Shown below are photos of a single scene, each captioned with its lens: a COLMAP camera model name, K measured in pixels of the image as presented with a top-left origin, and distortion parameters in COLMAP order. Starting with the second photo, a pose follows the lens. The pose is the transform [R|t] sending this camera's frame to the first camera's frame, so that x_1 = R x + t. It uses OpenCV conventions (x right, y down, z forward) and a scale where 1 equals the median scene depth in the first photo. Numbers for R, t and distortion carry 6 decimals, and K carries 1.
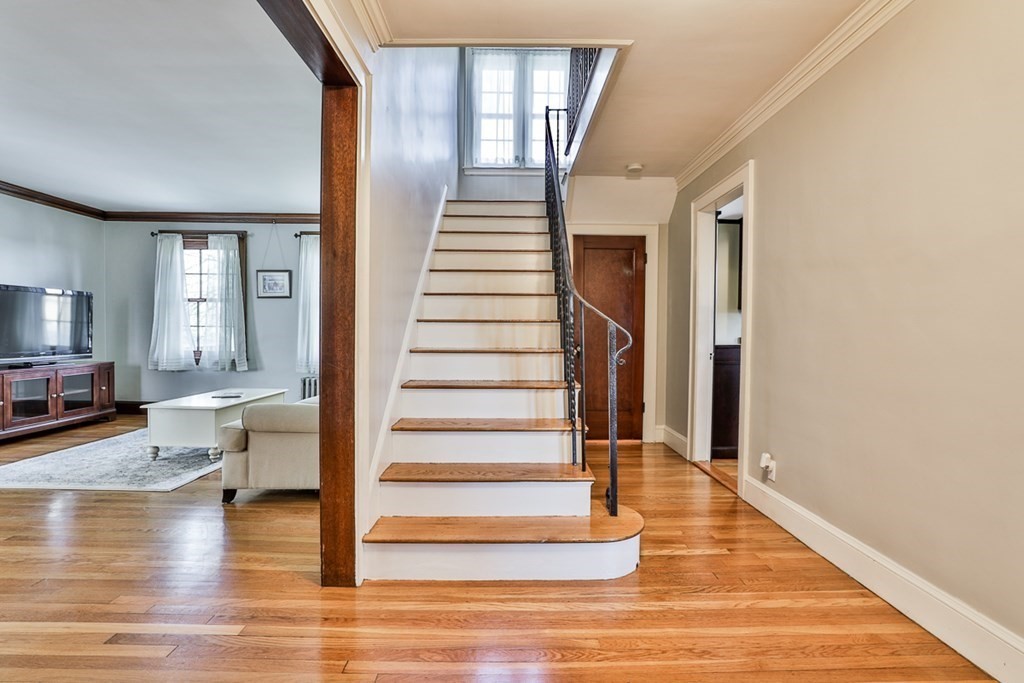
lens RADIAL K [[489.6, 0, 520.2], [0, 489.6, 340.4], [0, 0, 1]] dist [-0.031787, 0.010020]
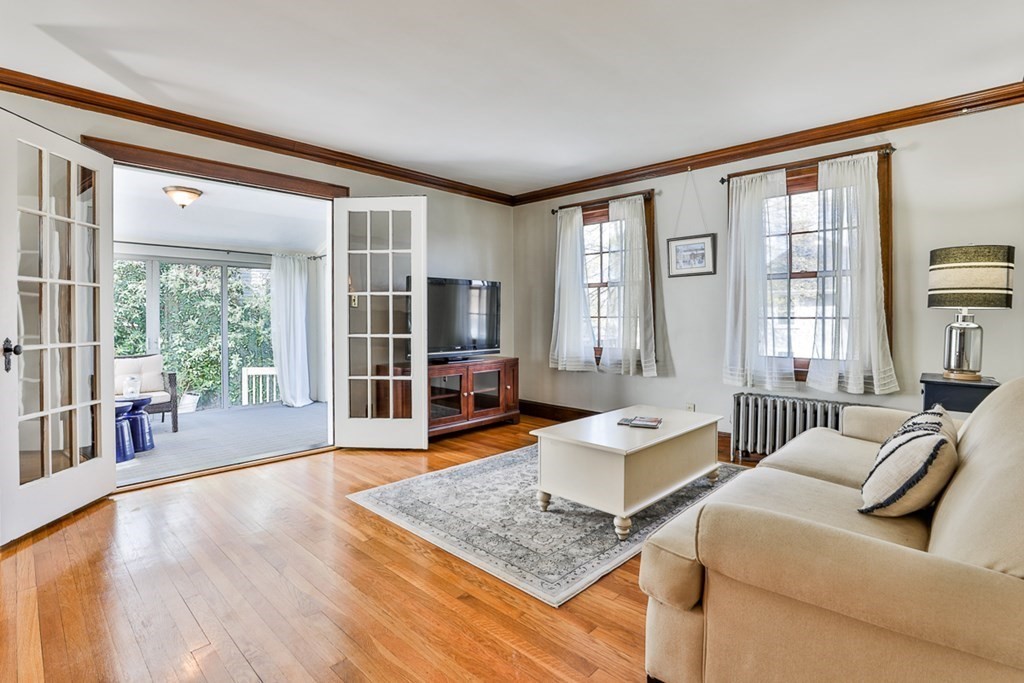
lens RADIAL K [[489.6, 0, 490.2], [0, 489.6, 325.7], [0, 0, 1]] dist [-0.031787, 0.010020]
pose [[0.695951, -0.003458, -0.718081, -0.209857], [-0.000312, 0.999987, -0.005118, -0.010909], [0.718090, 0.003786, 0.695940, 0.307997]]
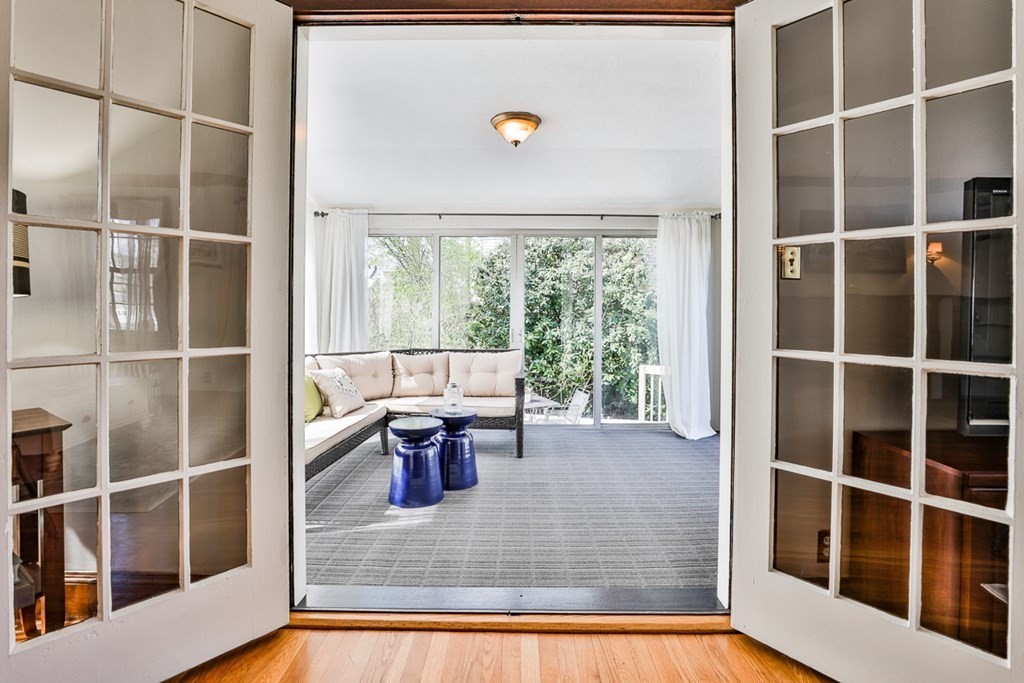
lens RADIAL K [[489.6, 0, 512.9], [0, 489.6, 308.2], [0, 0, 1]] dist [-0.031787, 0.010020]
pose [[-0.011386, -0.008902, -0.999896, -0.606180], [-0.022253, 0.999715, -0.008647, -0.019439], [0.999688, 0.022153, -0.011581, 0.519418]]
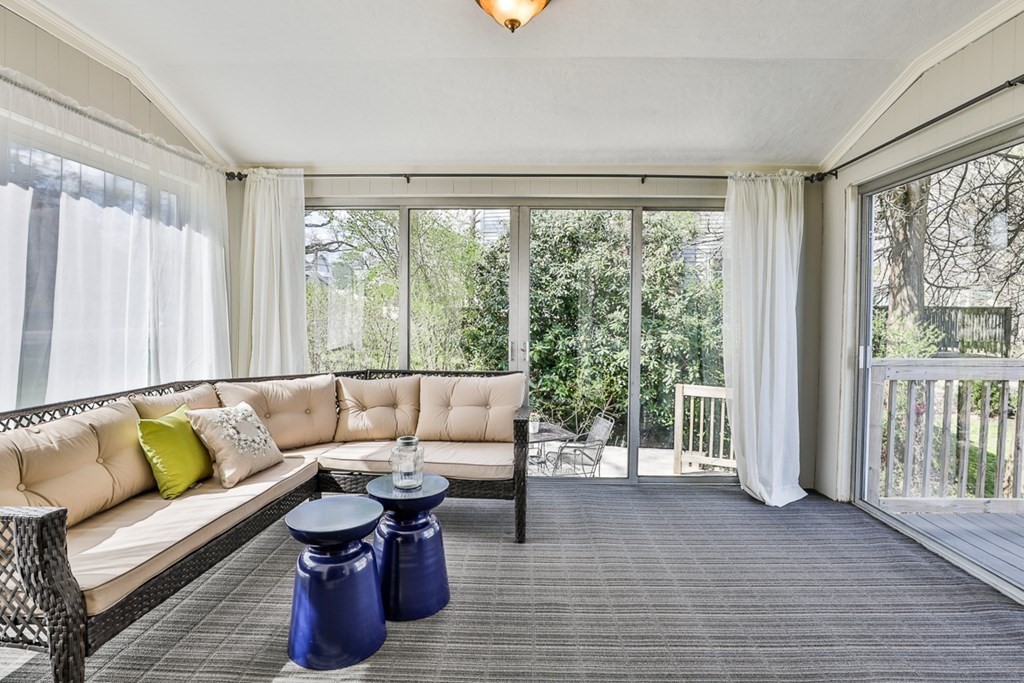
lens RADIAL K [[527.9, 0, 517.7], [0, 527.9, 324.1], [0, 0, 1]] dist [-0.024577, 0.002620]
pose [[-0.017895, 0.014197, -0.999739, -0.830078], [-0.025006, 0.999580, 0.014642, -0.021994], [0.999527, 0.025262, -0.017533, 0.526939]]
